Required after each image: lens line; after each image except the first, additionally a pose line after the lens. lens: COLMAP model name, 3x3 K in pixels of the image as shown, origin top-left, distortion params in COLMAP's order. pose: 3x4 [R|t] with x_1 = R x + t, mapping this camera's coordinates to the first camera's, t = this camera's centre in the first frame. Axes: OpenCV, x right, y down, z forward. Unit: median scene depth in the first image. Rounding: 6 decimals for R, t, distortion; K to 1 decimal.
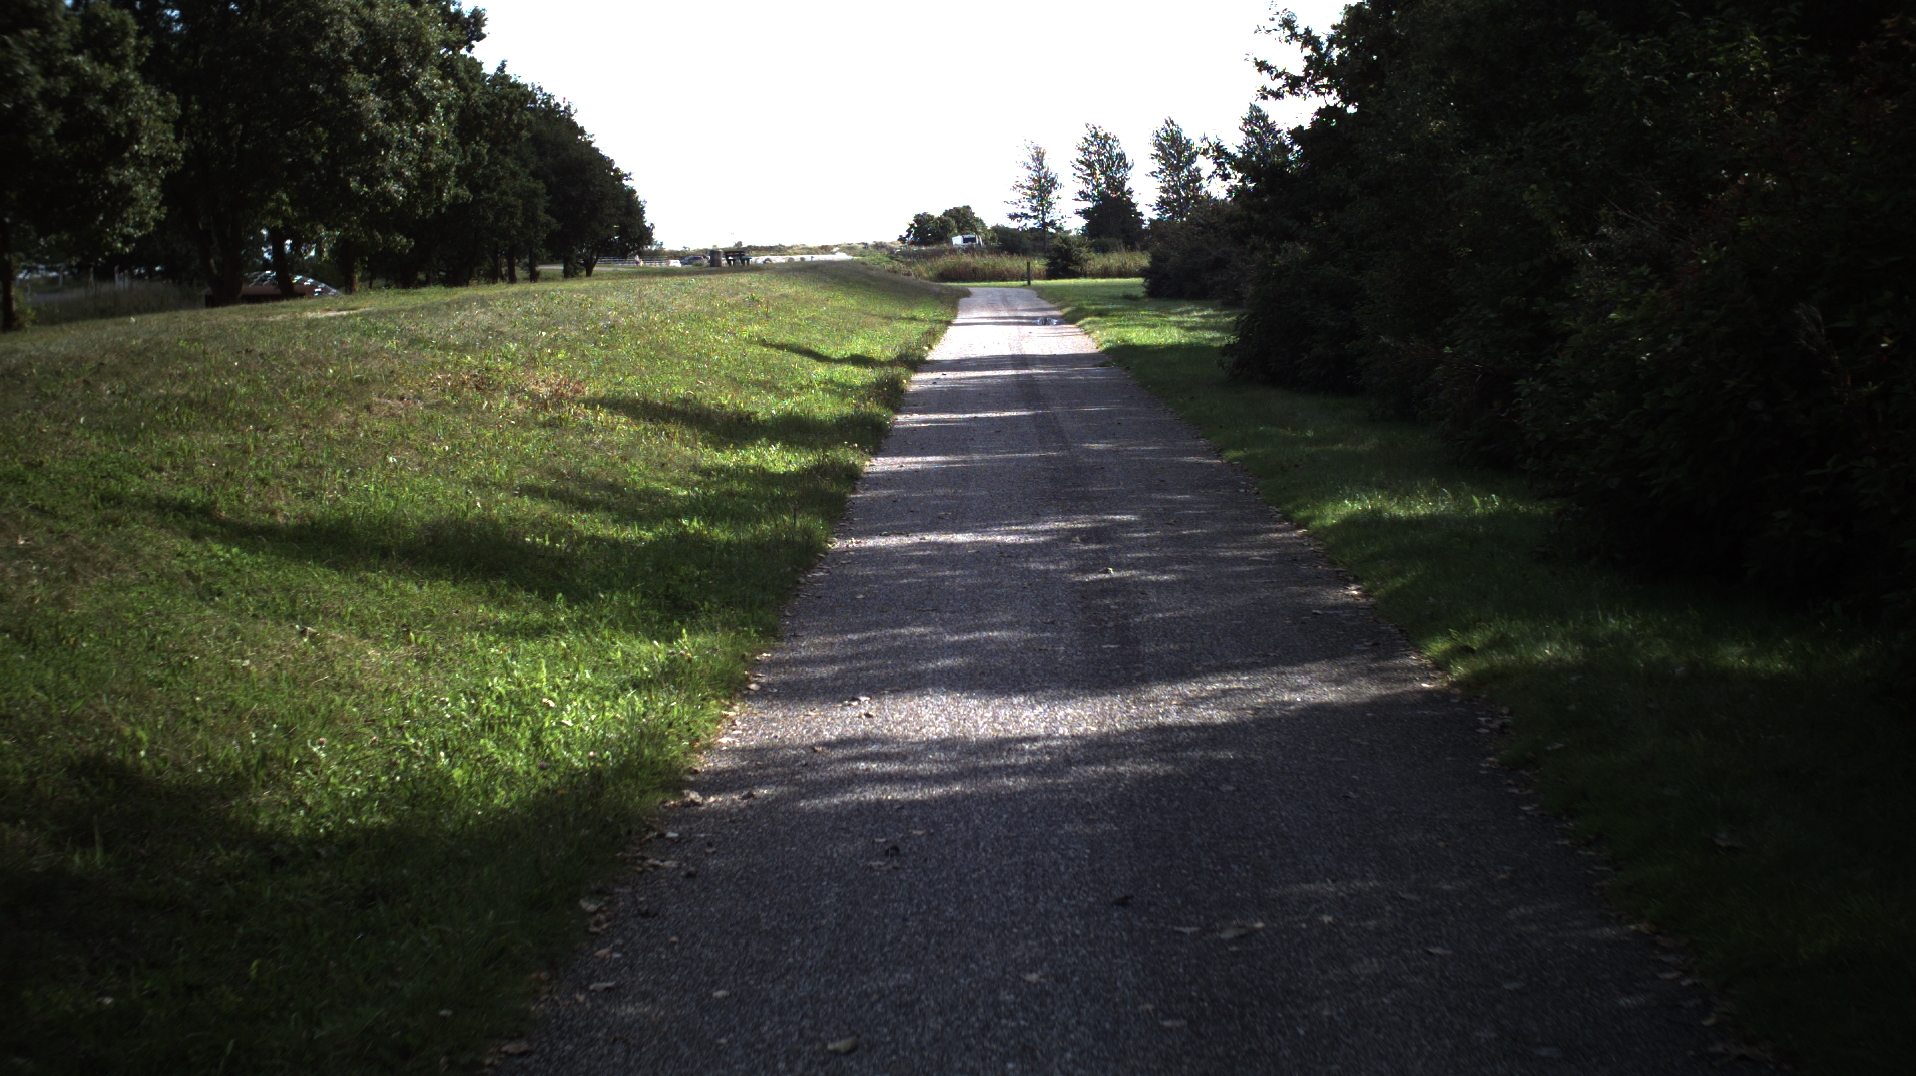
lens RADIAL K [[3386.5, 0, 958.0], [0, 3386.5, 538.0], [0, 0, 1]] dist [-0.296171, 0.346710]
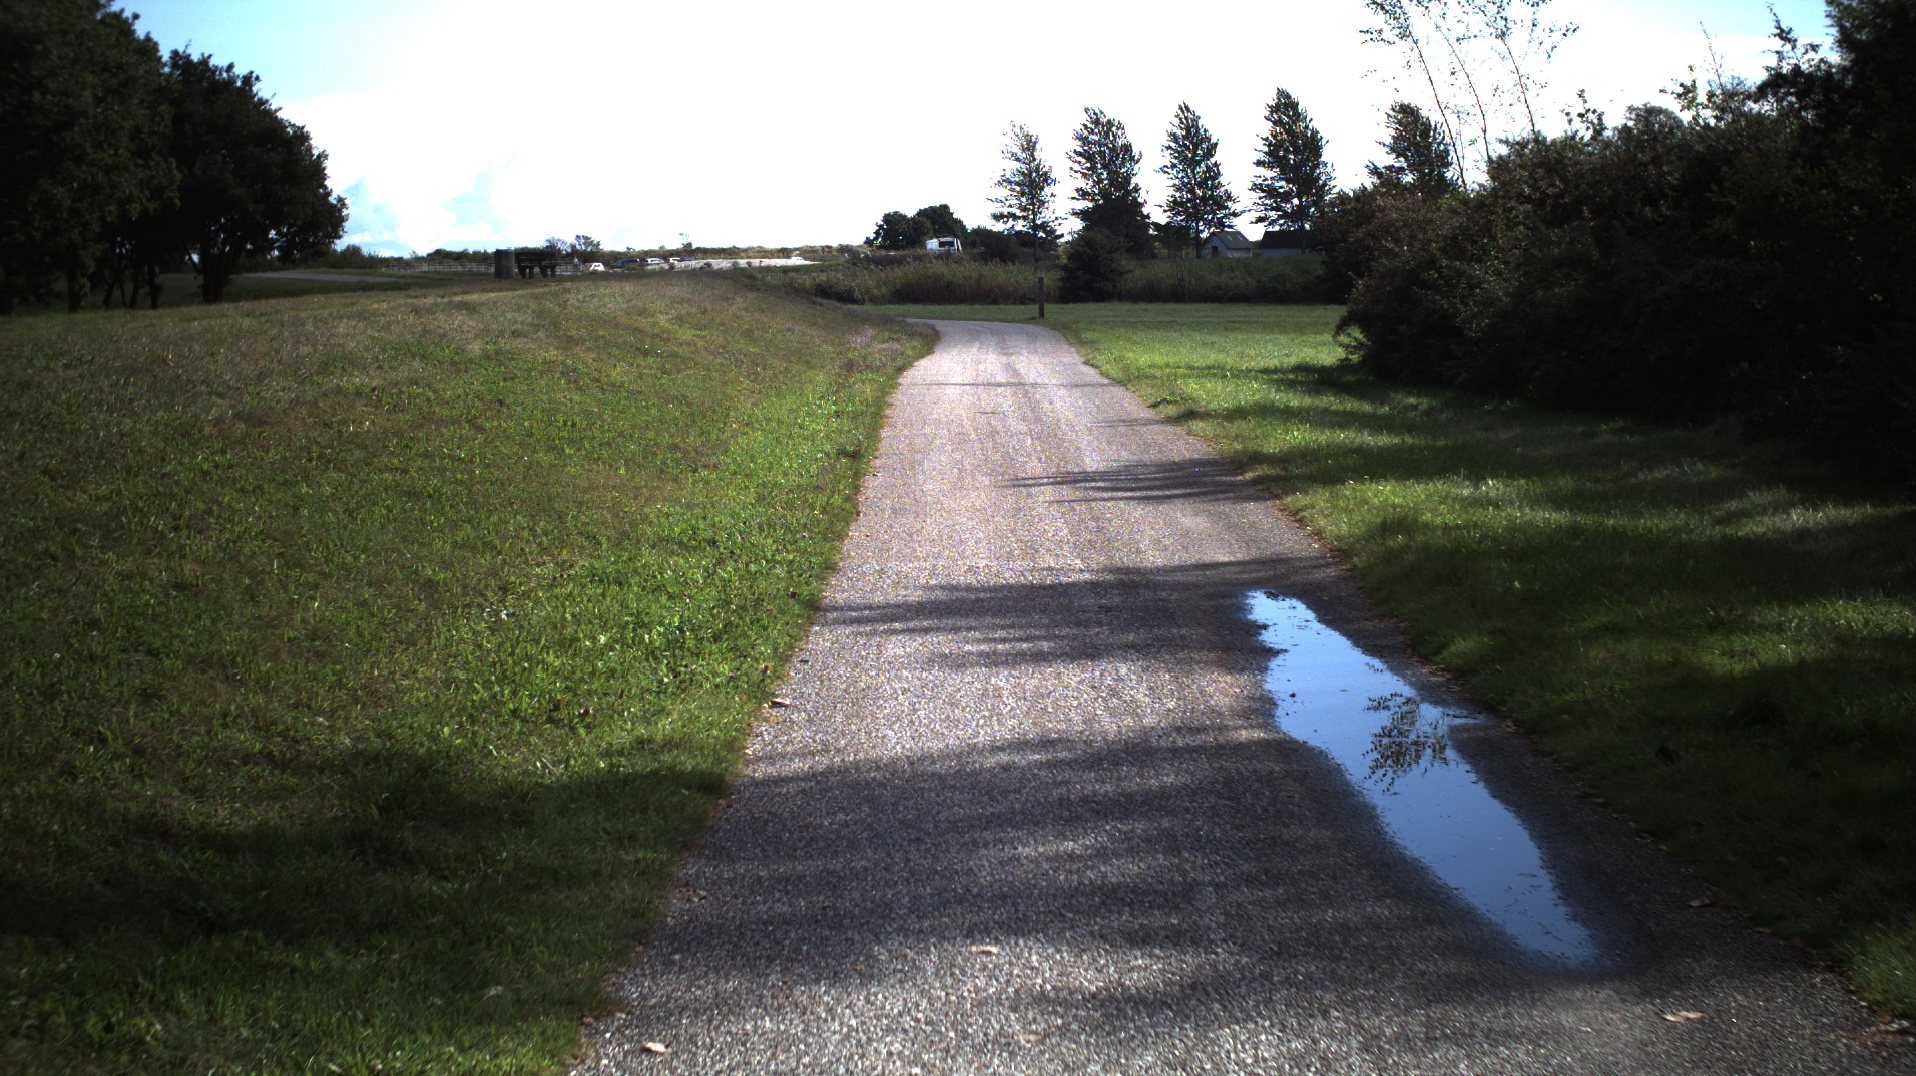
lens RADIAL K [[3386.5, 0, 958.0], [0, 3386.5, 538.0], [0, 0, 1]] dist [-0.296171, 0.346710]
pose [[0.999884, 0.013340, 0.007337, 0.002120], [-0.013328, 0.999910, -0.001736, -0.025672], [-0.007359, 0.001638, 0.999972, 0.301905]]
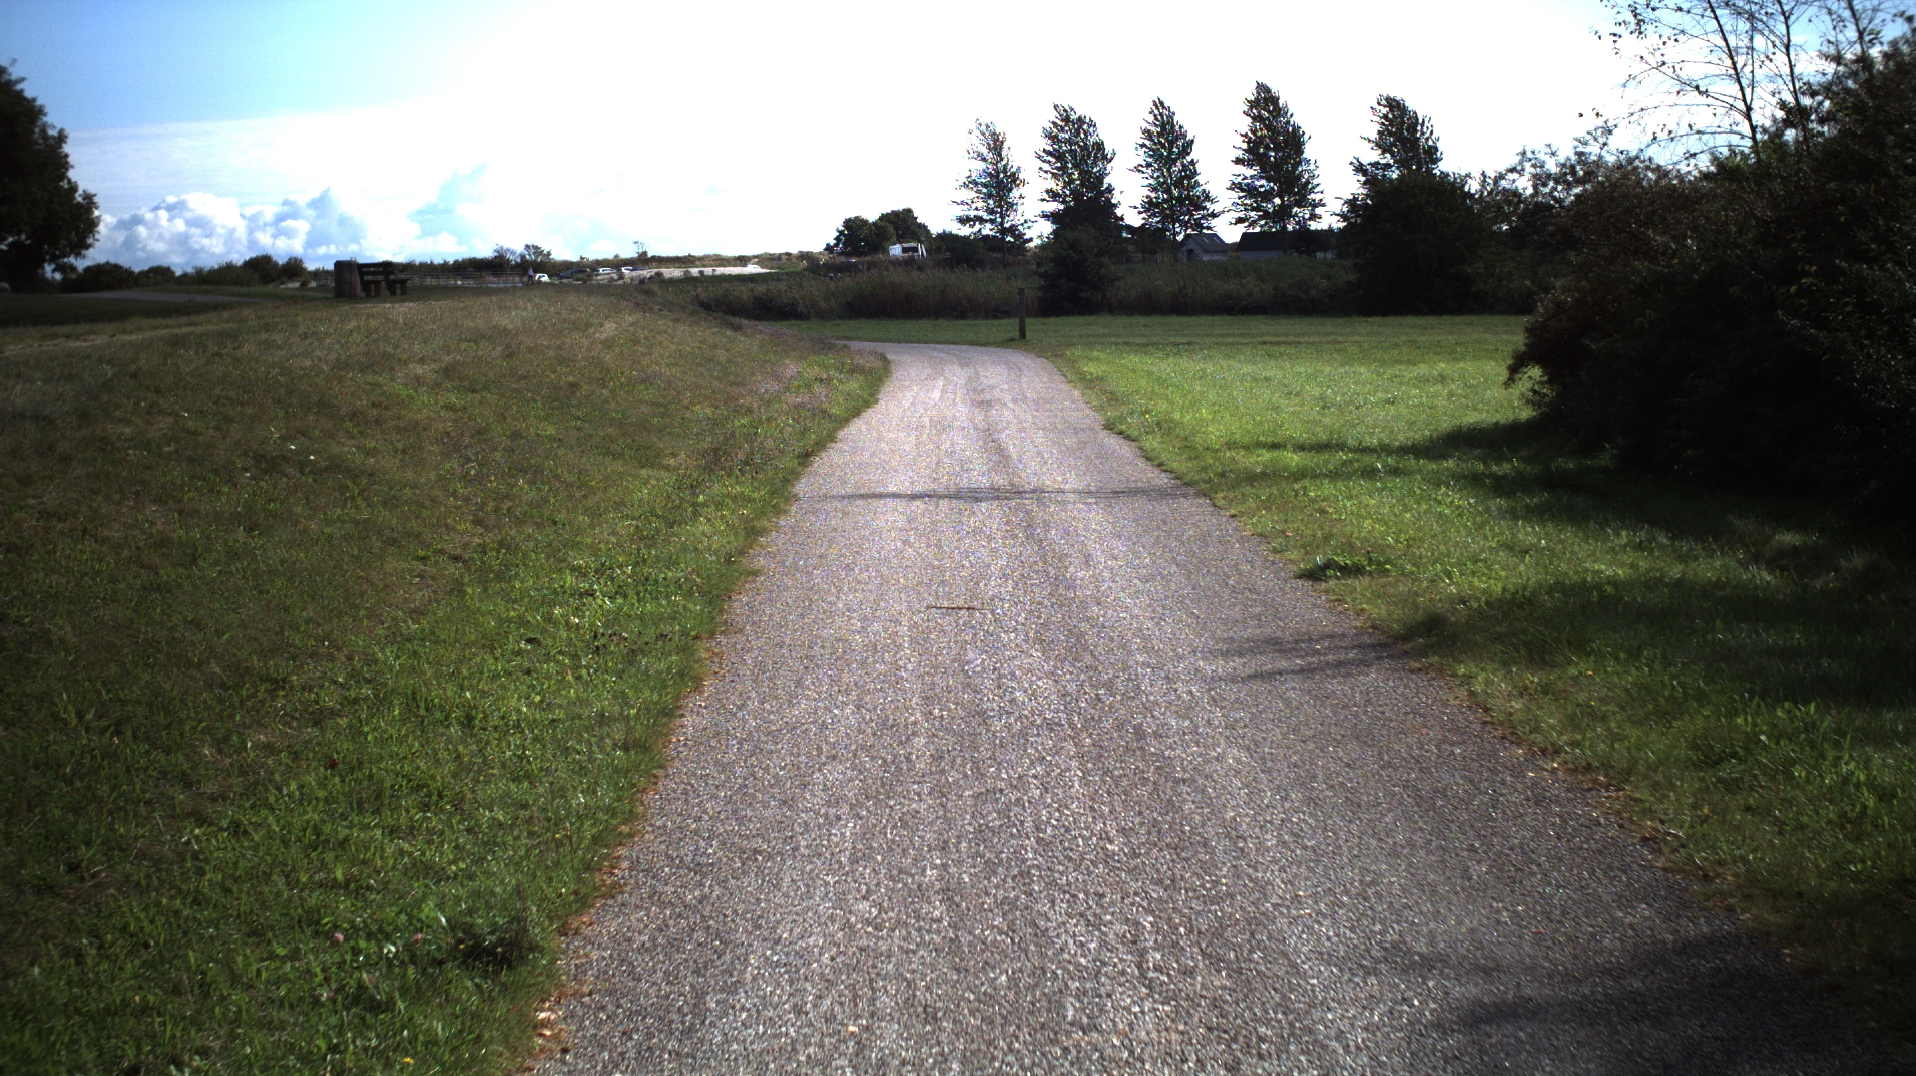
lens RADIAL K [[3386.5, 0, 958.0], [0, 3386.5, 538.0], [0, 0, 1]] dist [-0.296171, 0.346710]
pose [[0.999861, 0.002365, 0.016532, 0.003408], [-0.002306, 0.999991, -0.003554, -0.033023], [-0.016541, 0.003515, 0.999857, 0.388341]]
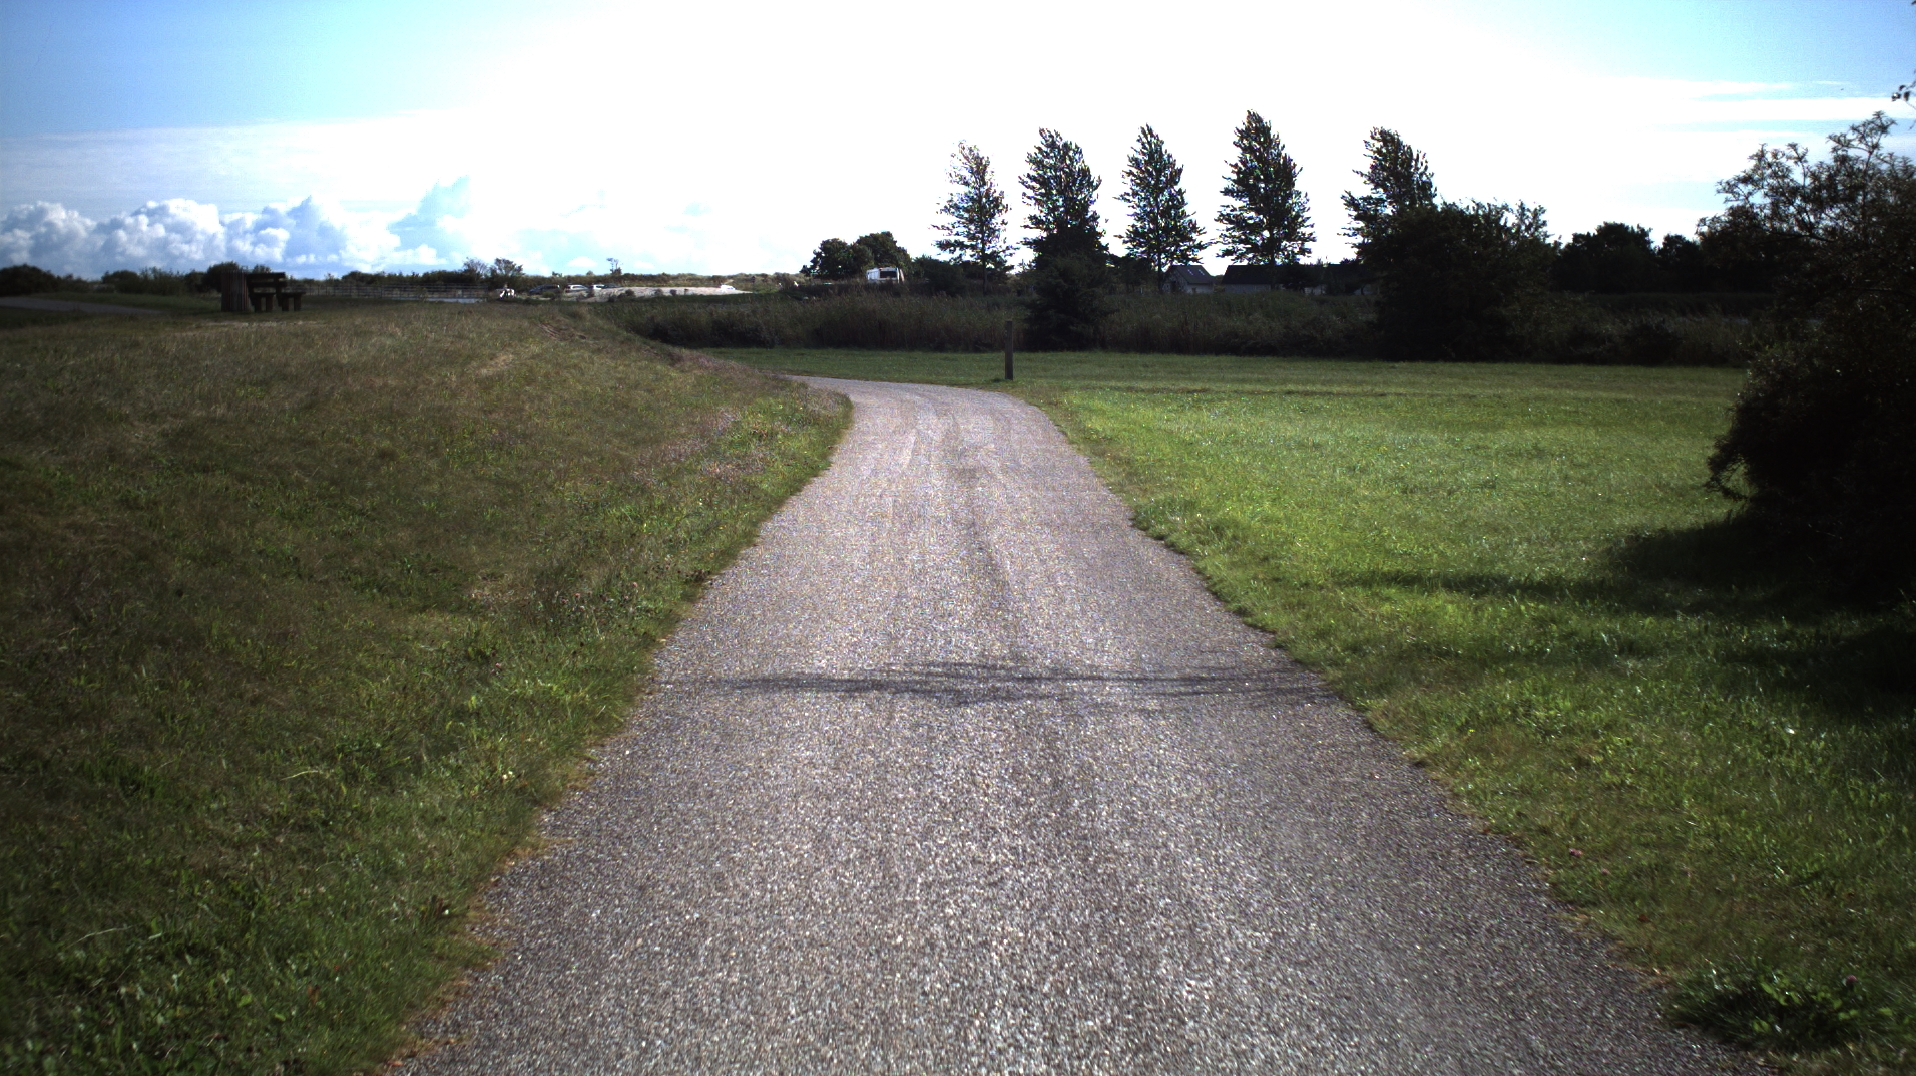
lens RADIAL K [[3386.5, 0, 958.0], [0, 3386.5, 538.0], [0, 0, 1]] dist [-0.296171, 0.346710]
pose [[0.999304, 0.028003, 0.024643, 0.004102], [-0.027729, 0.999551, -0.011384, -0.036793], [-0.024951, 0.010693, 0.999631, 0.431352]]
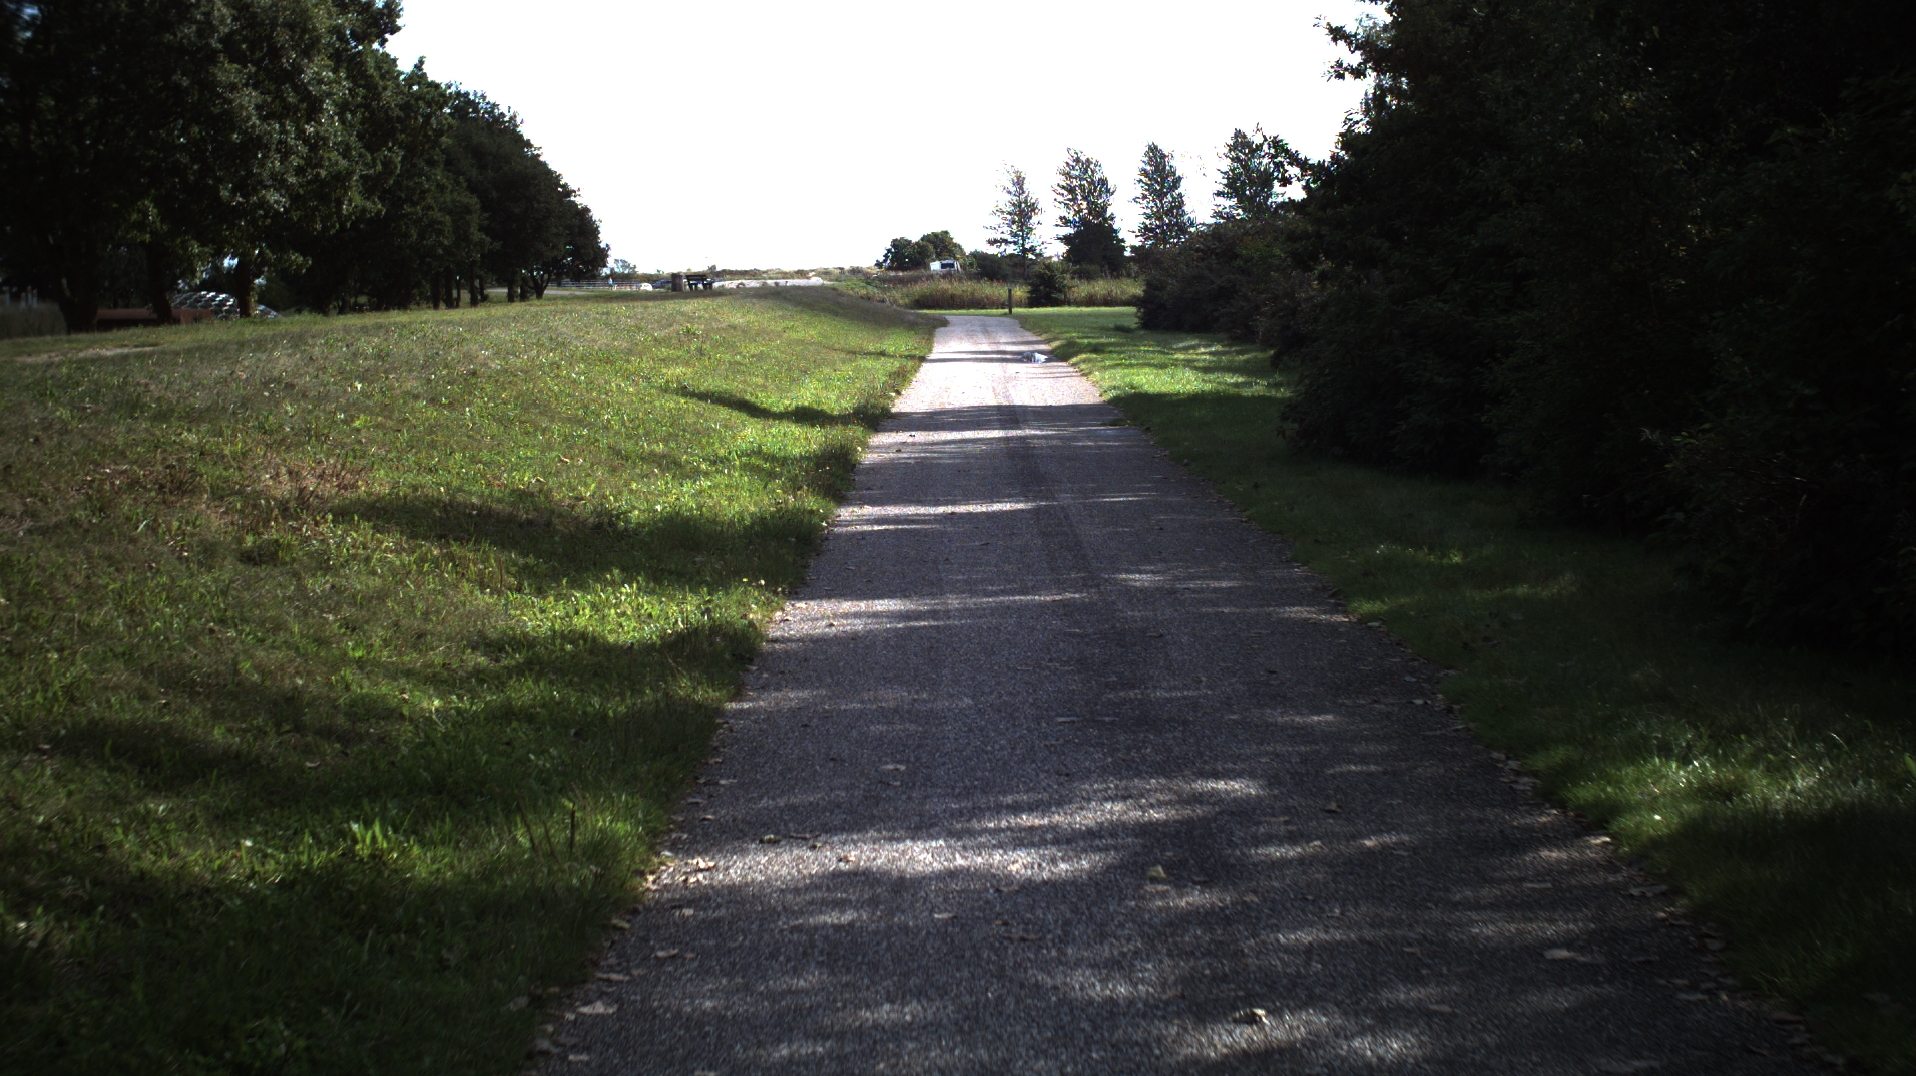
lens RADIAL K [[3386.5, 0, 958.0], [0, 3386.5, 538.0], [0, 0, 1]] dist [-0.296171, 0.346710]
pose [[0.999943, 0.007978, 0.007096, 0.000203], [-0.007923, 0.999939, -0.007670, -0.003631], [-0.007157, 0.007613, 0.999945, 0.042917]]
